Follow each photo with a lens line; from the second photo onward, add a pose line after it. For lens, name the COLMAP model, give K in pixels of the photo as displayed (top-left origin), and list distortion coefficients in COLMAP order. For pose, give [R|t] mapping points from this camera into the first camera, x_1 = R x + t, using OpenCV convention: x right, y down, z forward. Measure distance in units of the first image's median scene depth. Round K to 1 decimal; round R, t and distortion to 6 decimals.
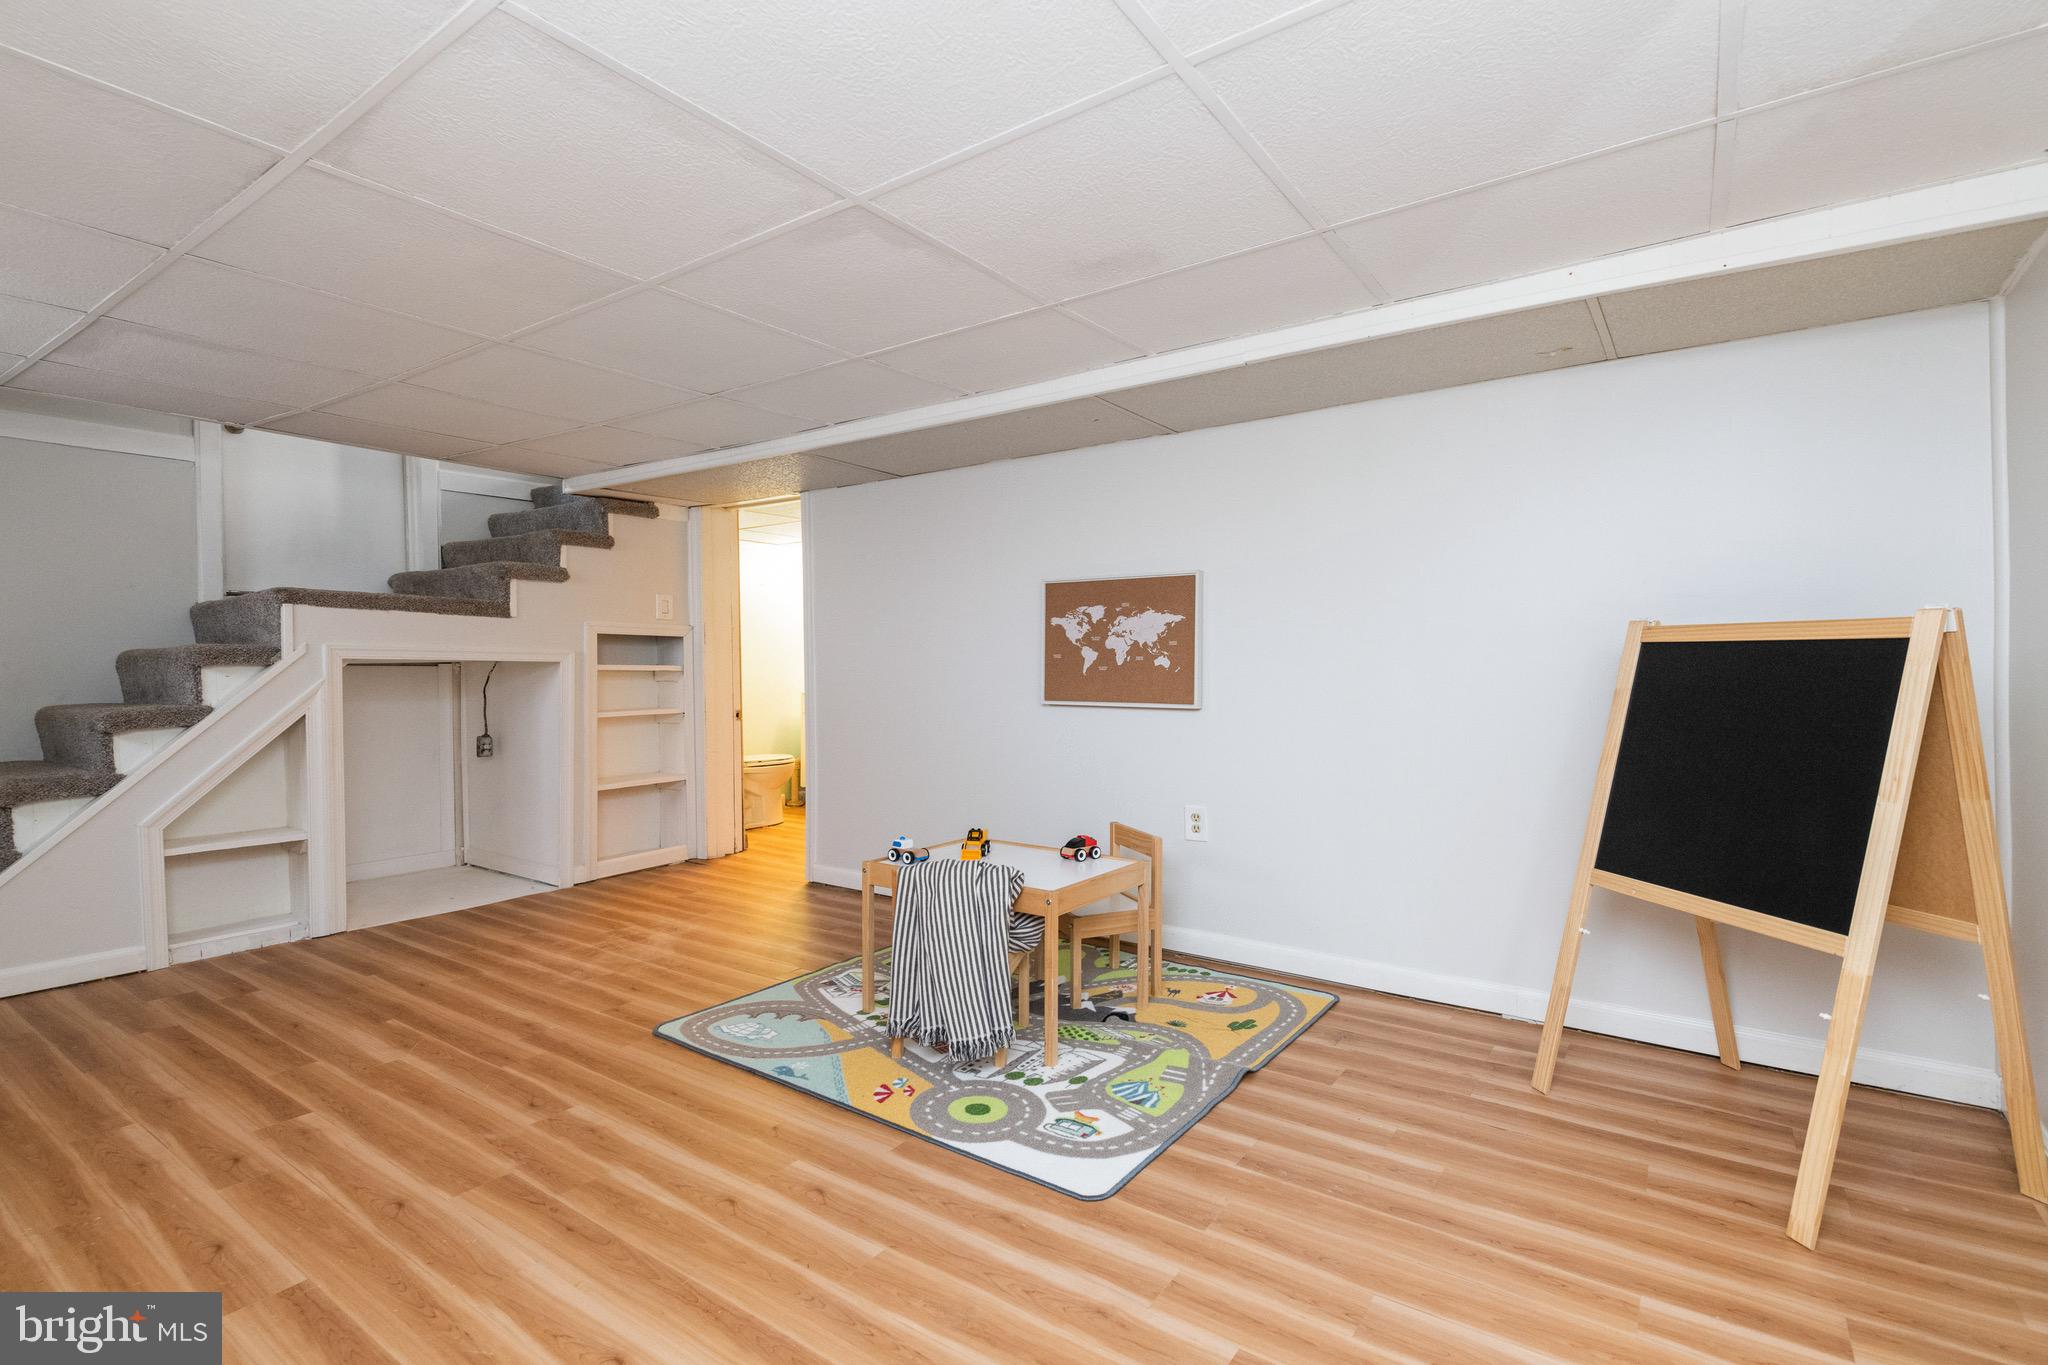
lens RADIAL K [[903.9, 0, 1101.5], [0, 903.9, 676.0], [0, 0, 1]] dist [0.003438, -0.000054]
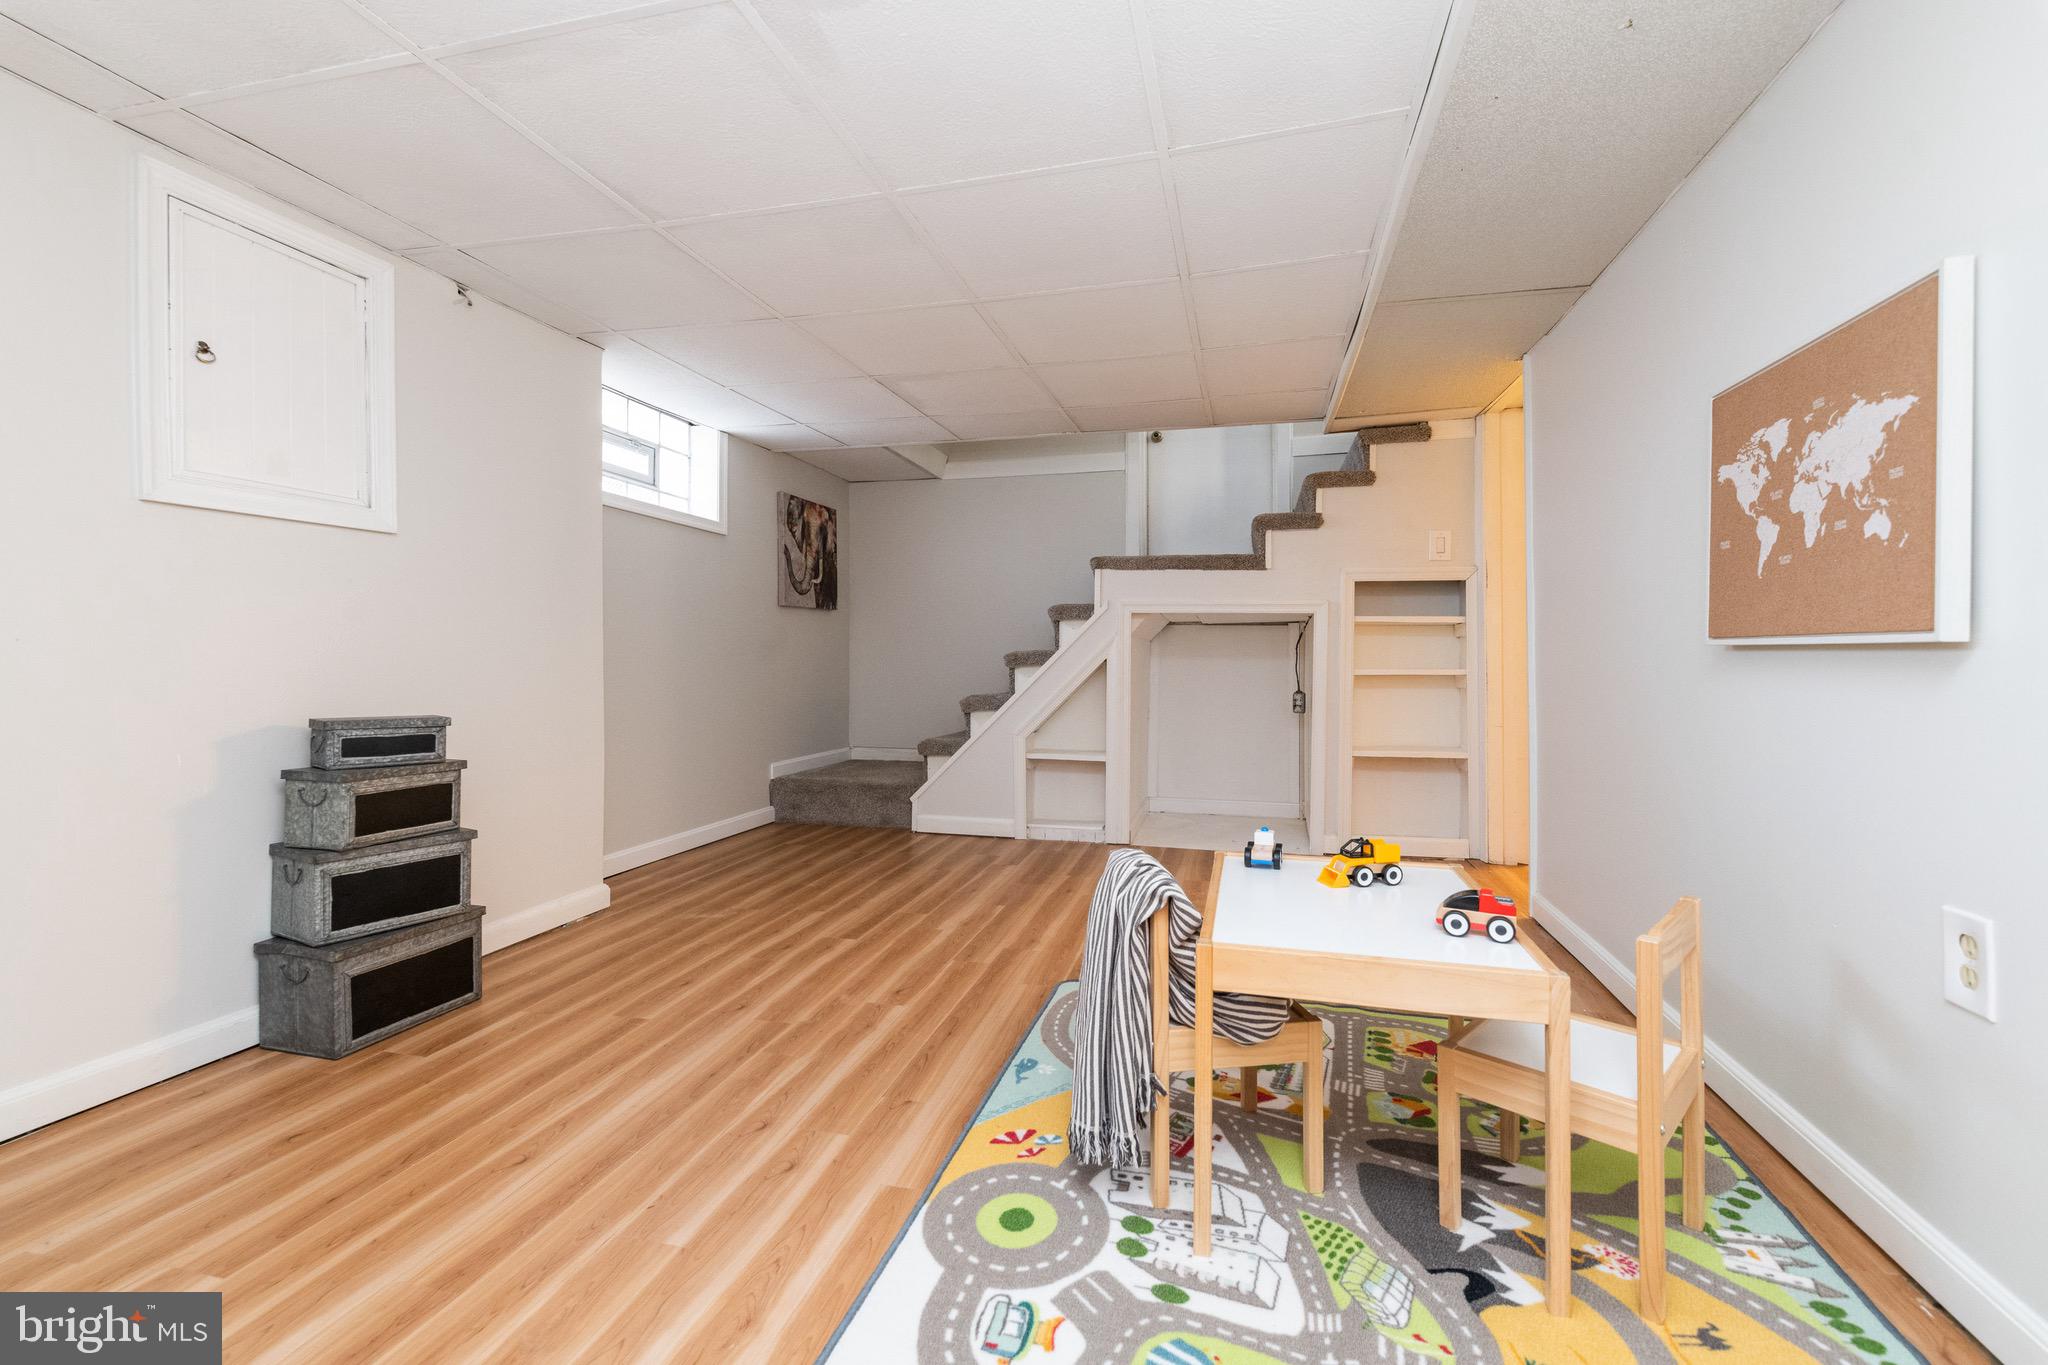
lens RADIAL K [[988.7, 0, 1054.3], [0, 988.7, 660.3], [0, 0, 1]] dist [-0.001513, -0.001008]
pose [[0.301975, 0.001333, -0.953315, 0.370918], [-0.013105, 0.999910, -0.002753, 0.049037], [0.953226, 0.013325, 0.301966, 0.535526]]
